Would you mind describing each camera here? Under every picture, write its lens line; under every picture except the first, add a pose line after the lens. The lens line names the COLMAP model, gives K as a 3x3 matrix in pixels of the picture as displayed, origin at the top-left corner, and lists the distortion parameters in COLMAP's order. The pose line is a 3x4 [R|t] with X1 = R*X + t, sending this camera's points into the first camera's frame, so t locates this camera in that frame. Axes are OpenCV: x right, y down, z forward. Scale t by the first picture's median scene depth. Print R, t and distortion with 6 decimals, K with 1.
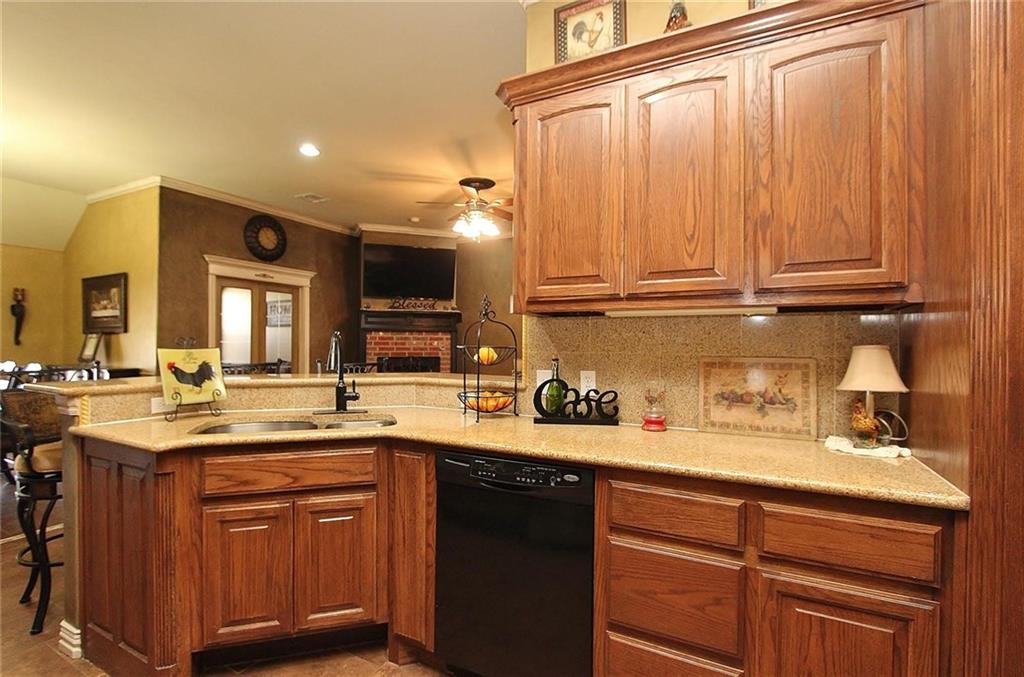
lens RADIAL K [[475.6, 0, 502.1], [0, 475.6, 346.2], [0, 0, 1]] dist [-0.016770, 0.001592]
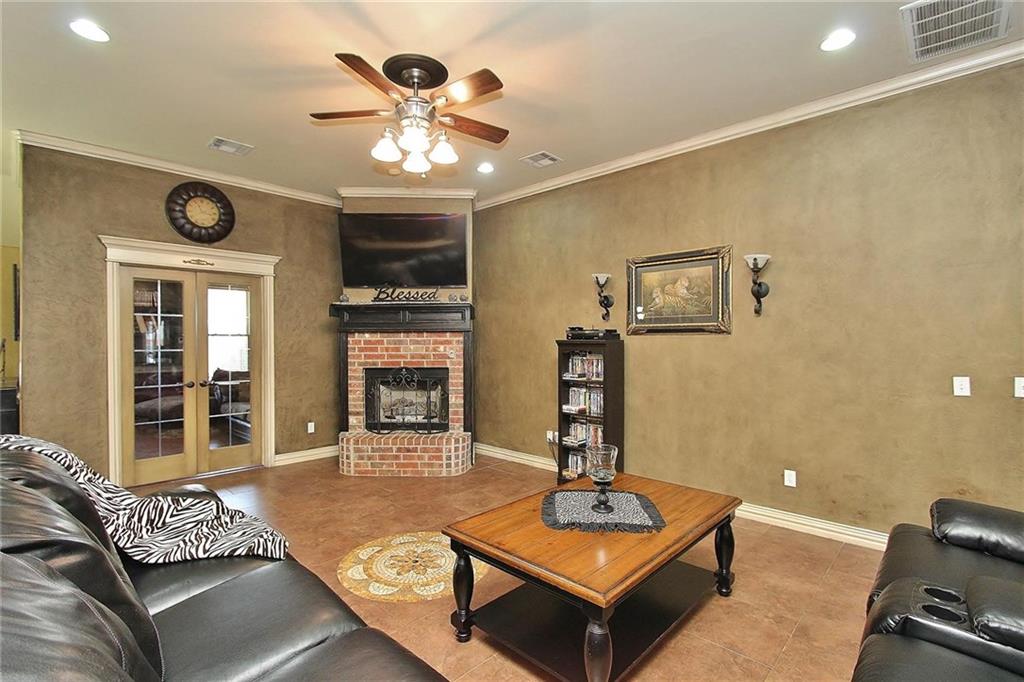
lens RADIAL K [[471.7, 0, 502.2], [0, 471.7, 343.2], [0, 0, 1]] dist [-0.020386, 0.003381]
pose [[0.962913, -0.006944, -0.269723, 0.149838], [0.007873, 0.999966, 0.002362, -0.015990], [0.269698, -0.004398, 0.962935, 0.374115]]
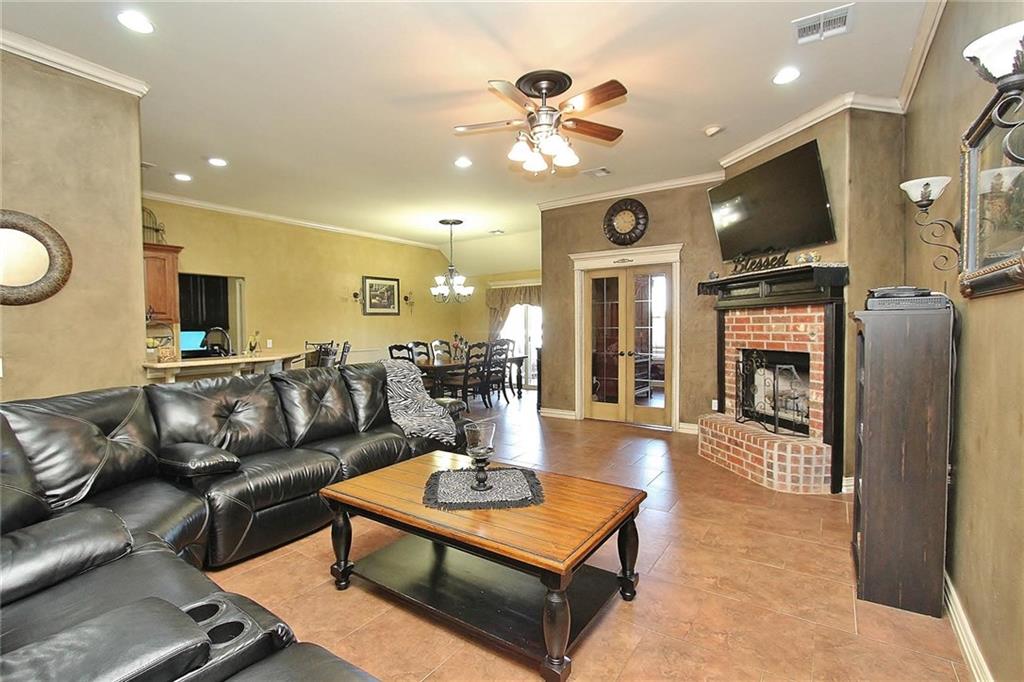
lens RADIAL K [[471.7, 0, 509.1], [0, 471.7, 344.1], [0, 0, 1]] dist [-0.020386, 0.003381]
pose [[-0.102323, 0.031733, -0.994245, 0.462817], [0.007187, 0.999489, 0.031161, -0.006539], [0.994725, -0.003957, -0.102498, 0.784652]]
